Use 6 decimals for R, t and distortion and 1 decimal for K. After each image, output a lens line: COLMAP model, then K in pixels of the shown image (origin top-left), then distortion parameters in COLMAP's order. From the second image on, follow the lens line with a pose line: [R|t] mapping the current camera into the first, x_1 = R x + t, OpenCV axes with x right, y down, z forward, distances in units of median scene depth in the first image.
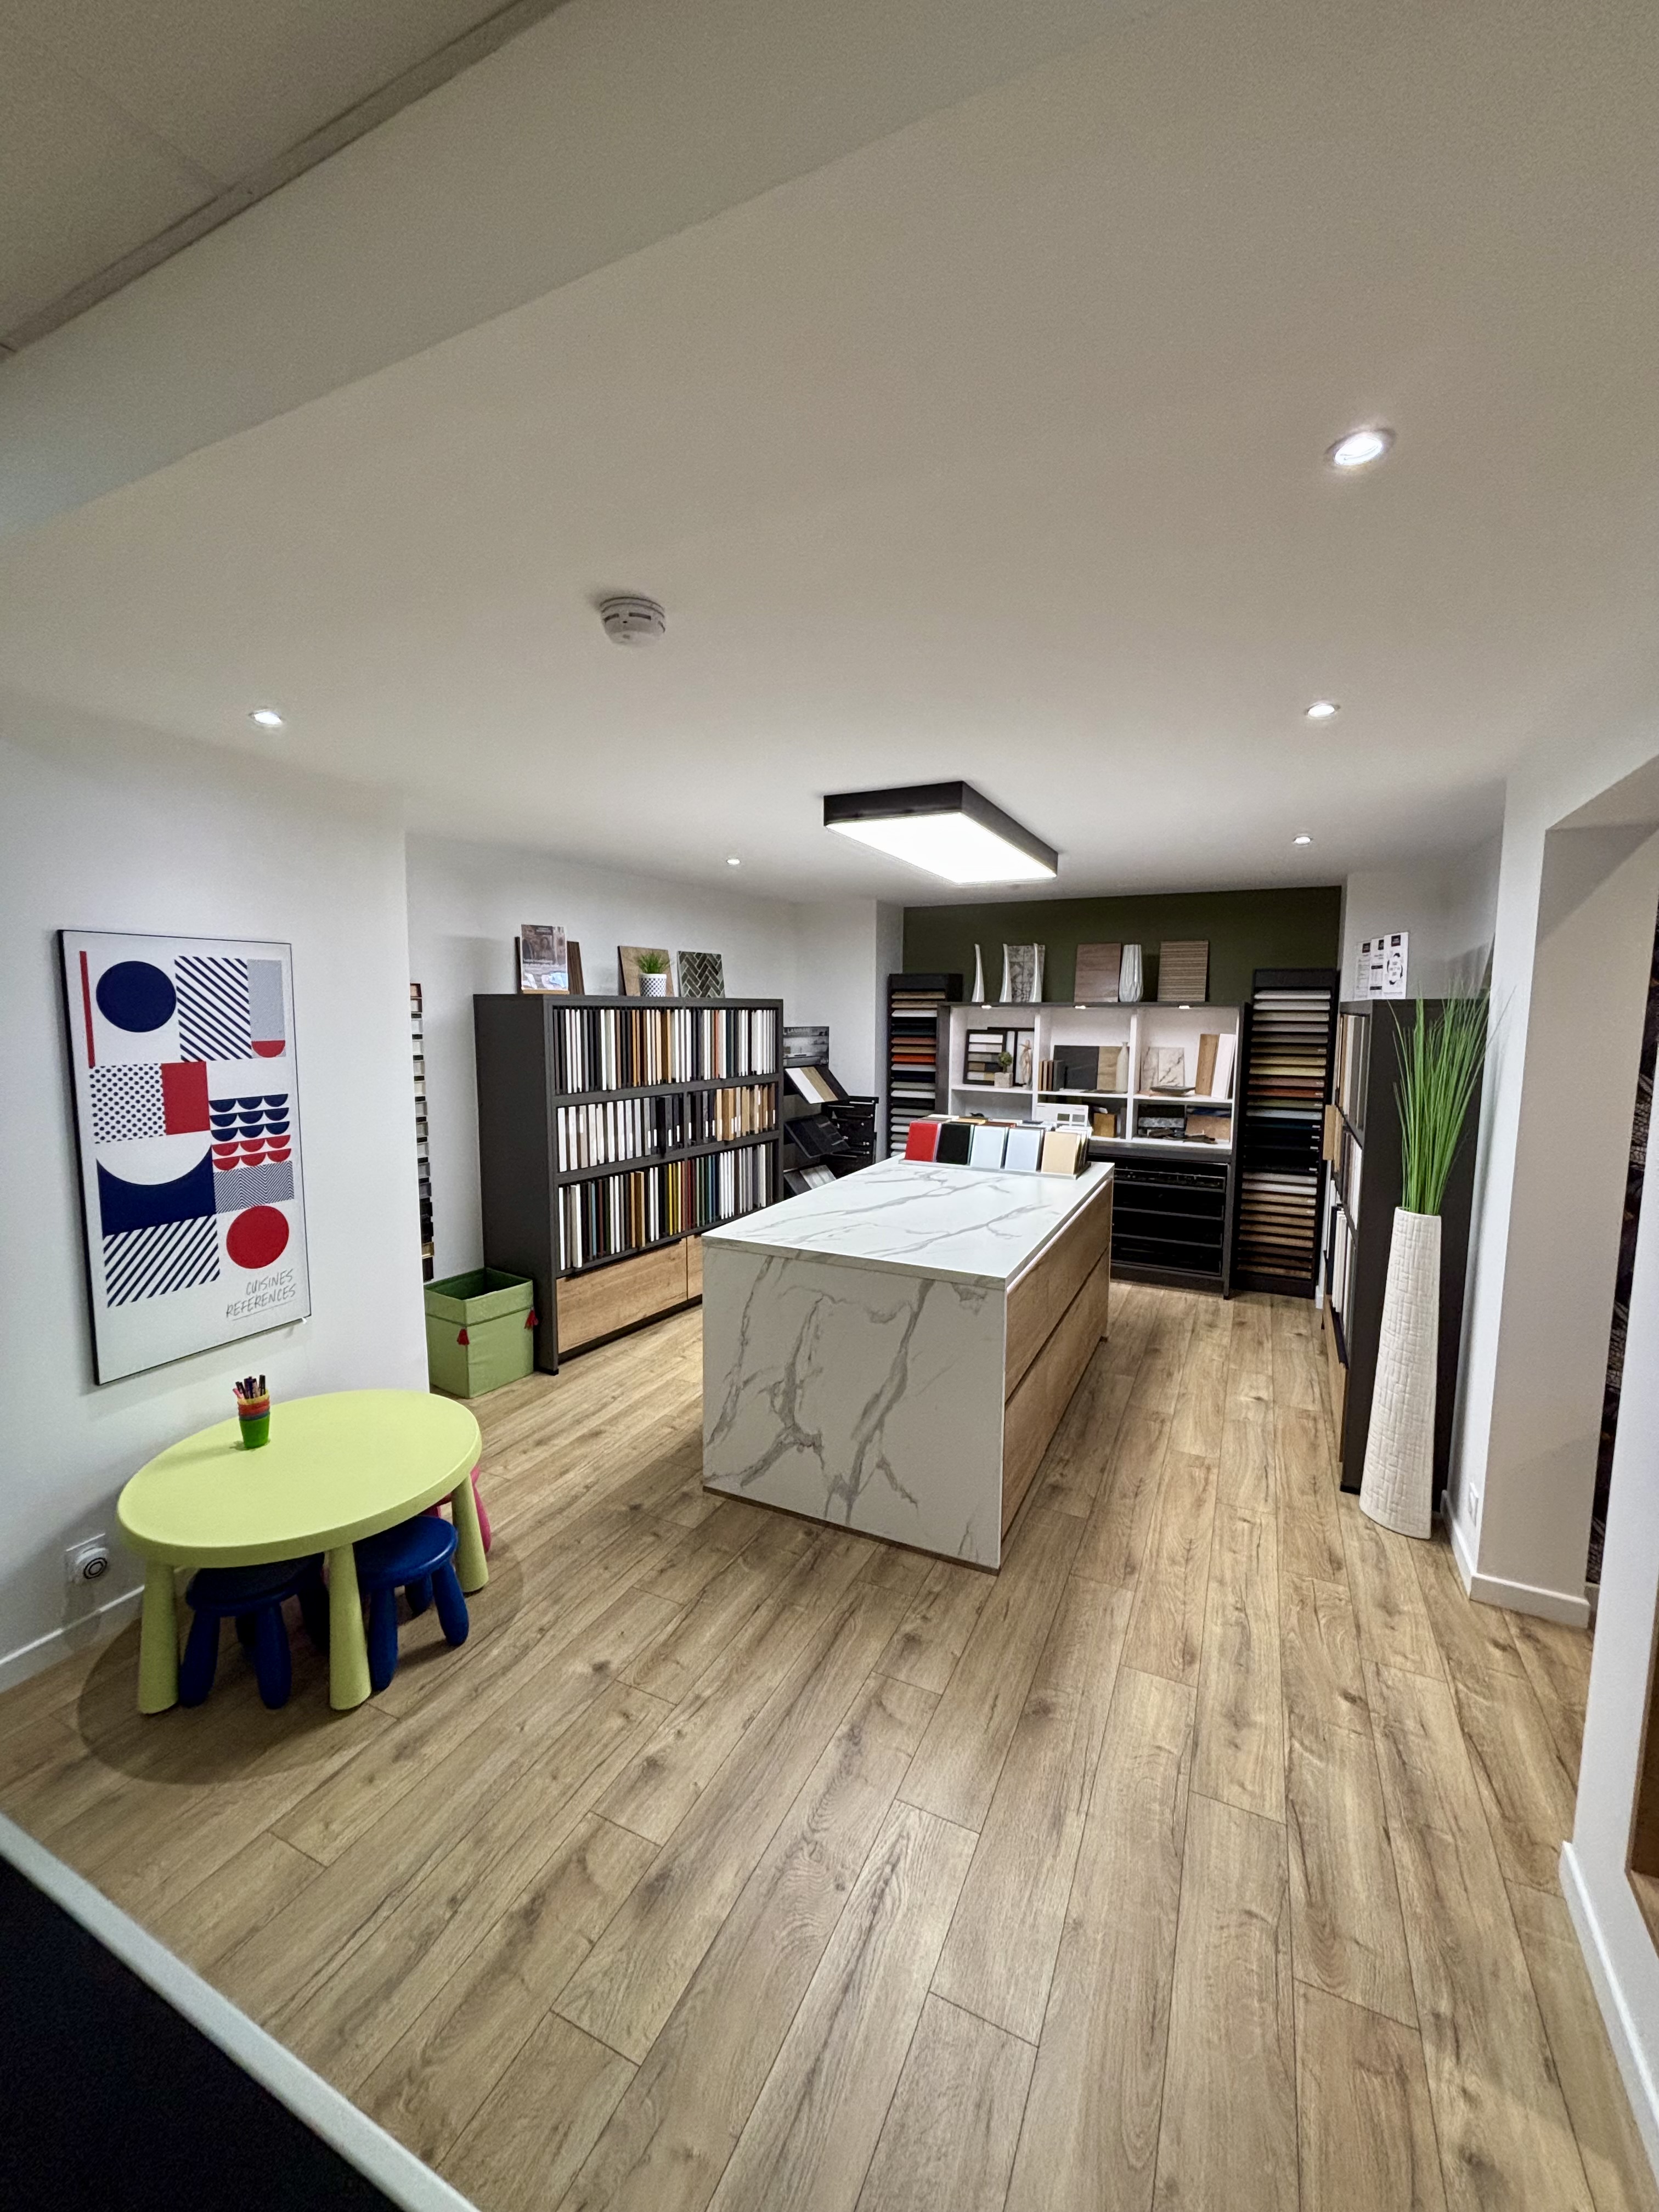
lens RADIAL K [[885.5, 0, 829.1], [0, 885.5, 1097.4], [0, 0, 1]] dist [0.006846, -0.002424]
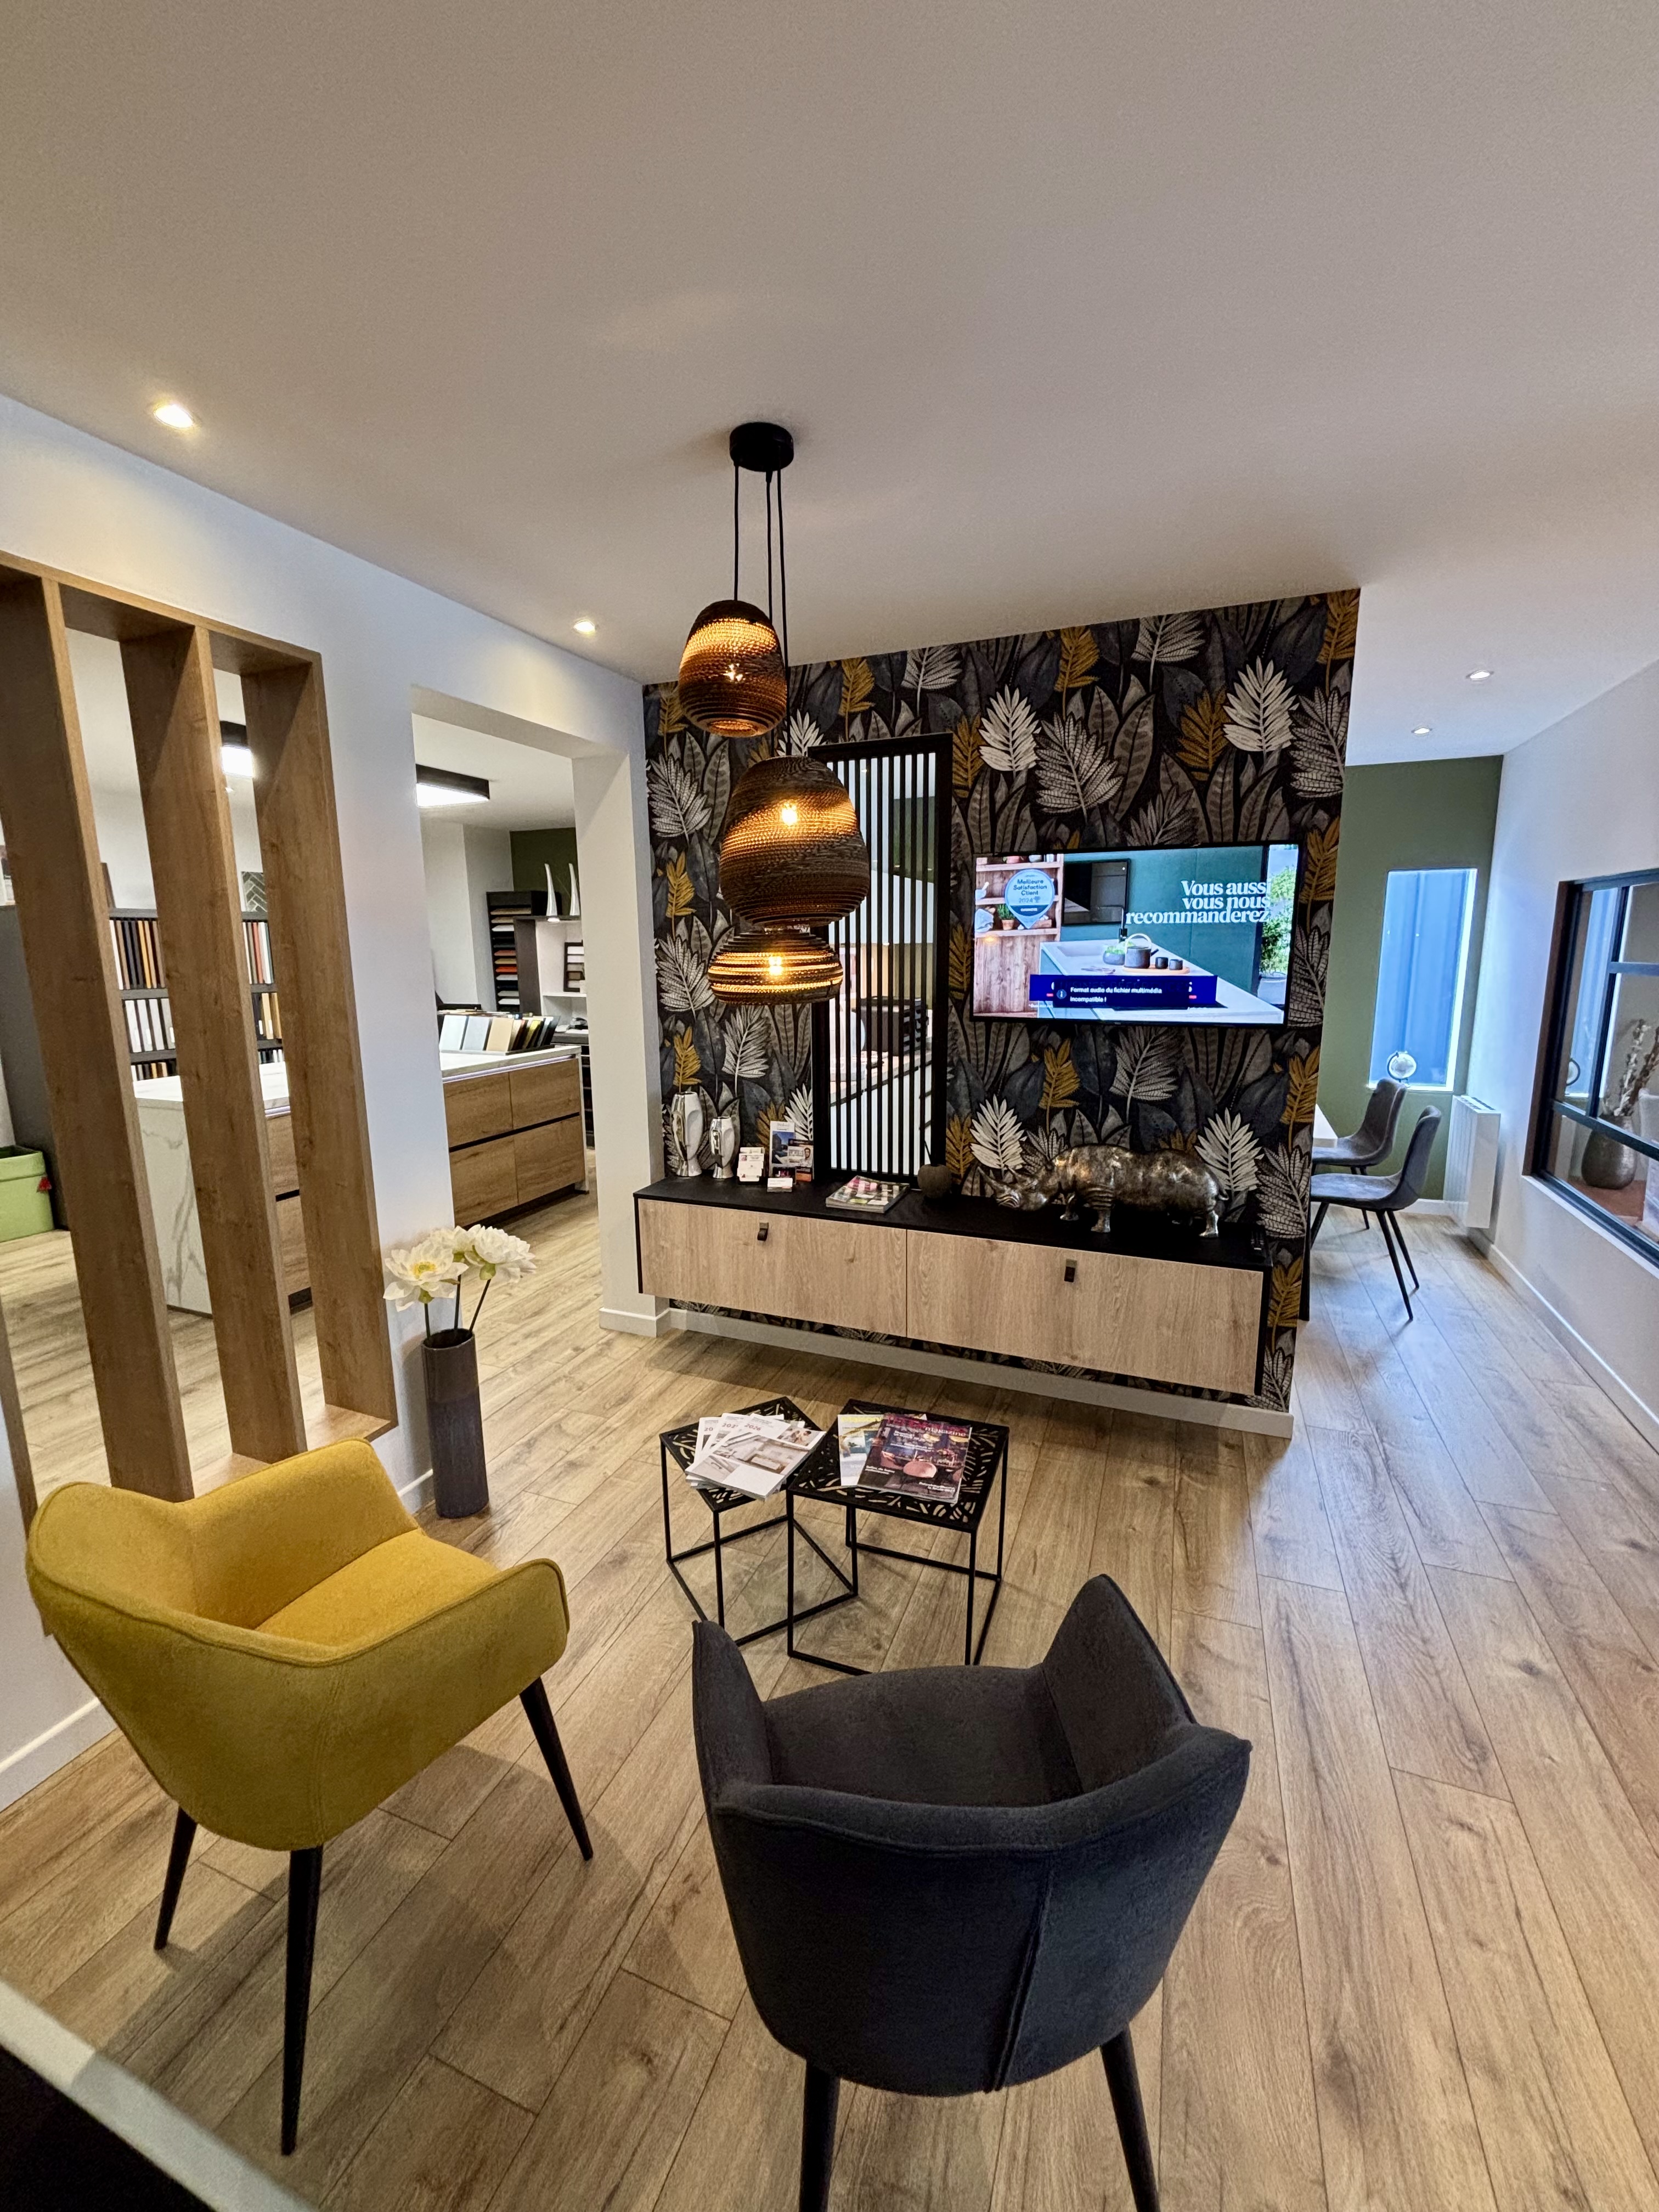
lens RADIAL K [[885.5, 0, 829.6], [0, 885.5, 1107.3], [0, 0, 1]] dist [0.006846, -0.002424]
pose [[0.997282, -0.024843, 0.069366, 0.430411], [0.018868, 0.996159, 0.085503, 0.044112], [-0.071224, -0.083962, 0.993920, -0.171546]]
